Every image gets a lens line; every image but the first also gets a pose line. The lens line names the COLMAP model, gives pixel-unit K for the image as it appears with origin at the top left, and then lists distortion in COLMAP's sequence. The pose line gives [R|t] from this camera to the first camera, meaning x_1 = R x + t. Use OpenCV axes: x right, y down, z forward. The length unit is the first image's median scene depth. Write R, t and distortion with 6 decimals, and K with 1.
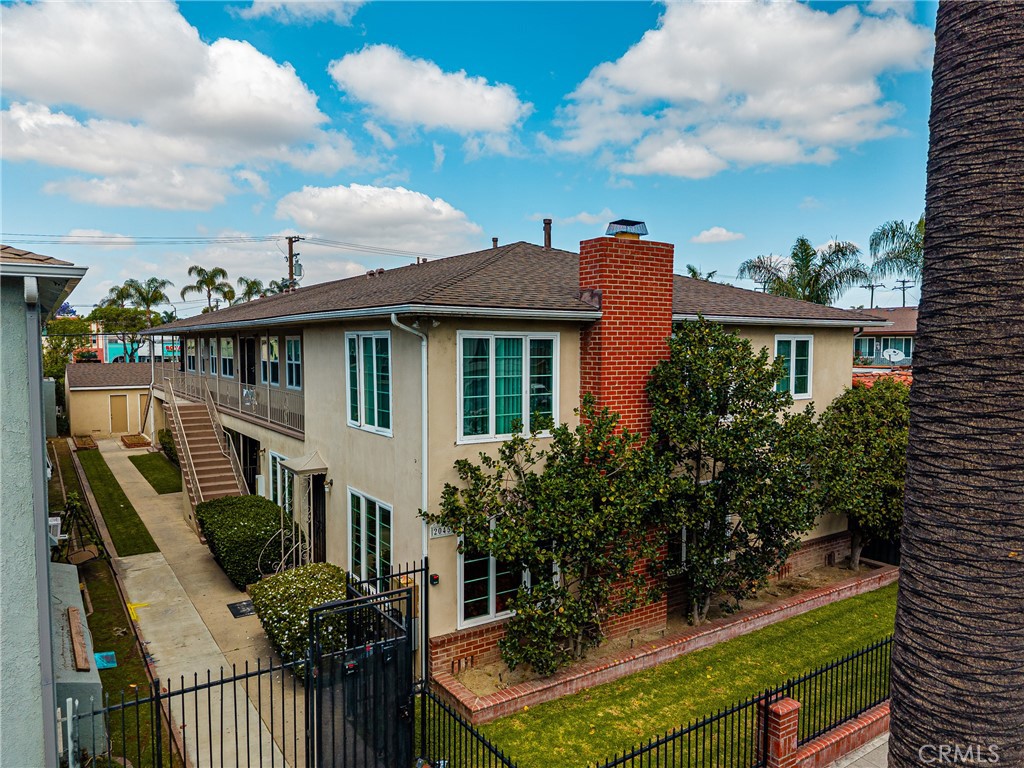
lens RADIAL K [[700.0, 0, 512.0], [0, 700.0, 384.0], [0, 0, 1]] dist [0.019659, -0.001712]
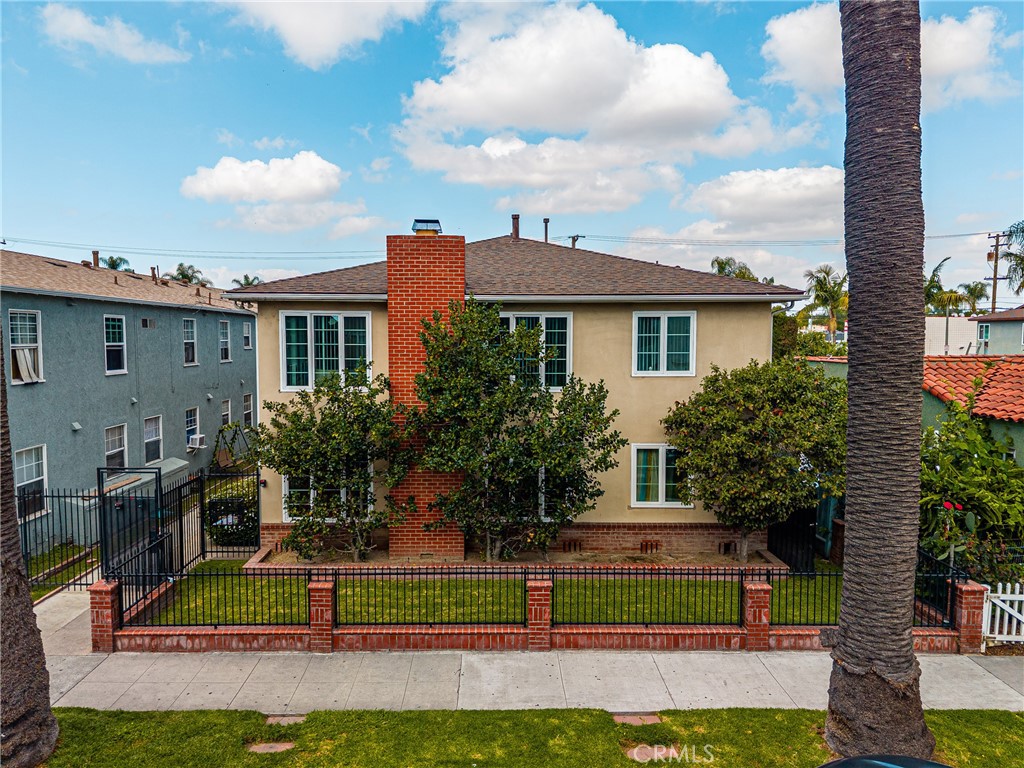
lens RADIAL K [[700.0, 0, 512.0], [0, 700.0, 384.0], [0, 0, 1]] dist [0.019659, -0.001712]
pose [[0.828999, 0.042434, -0.557637, 0.712999], [-0.032649, 0.999089, 0.027491, 0.011483], [0.558296, -0.004584, 0.829629, 0.051948]]
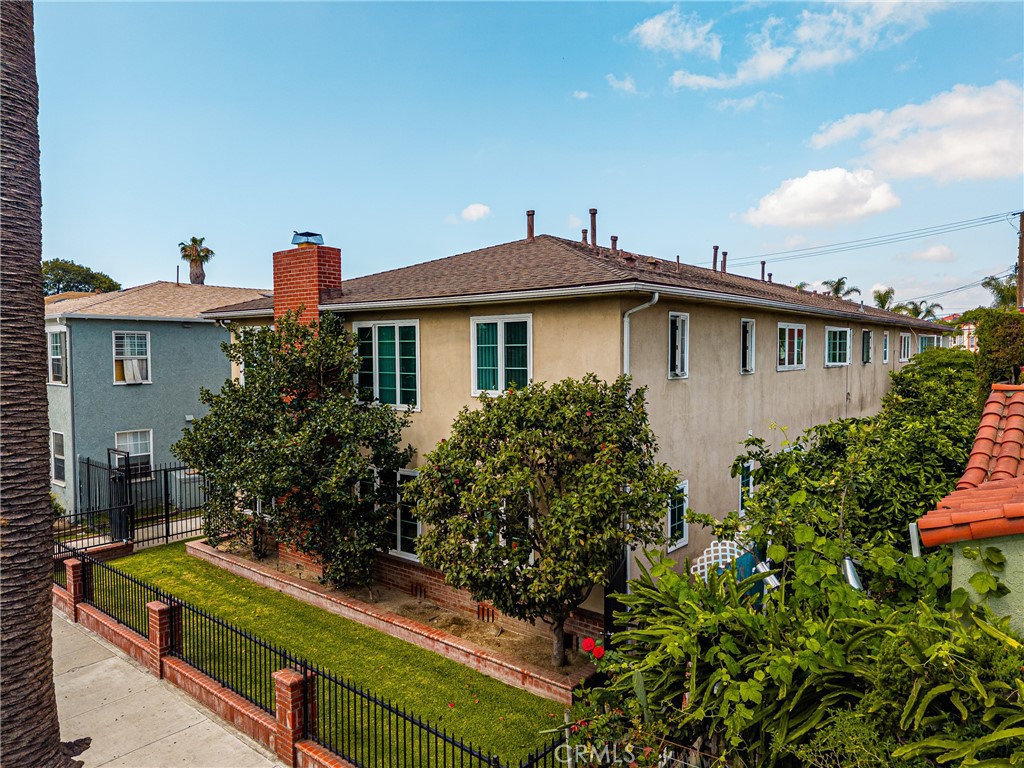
lens RADIAL K [[700.0, 0, 512.0], [0, 700.0, 384.0], [0, 0, 1]] dist [0.019659, -0.001712]
pose [[0.266659, 0.062282, -0.961776, 1.050041], [-0.035520, 0.997867, 0.054771, -0.033449], [0.963136, 0.019557, 0.268303, 0.737881]]
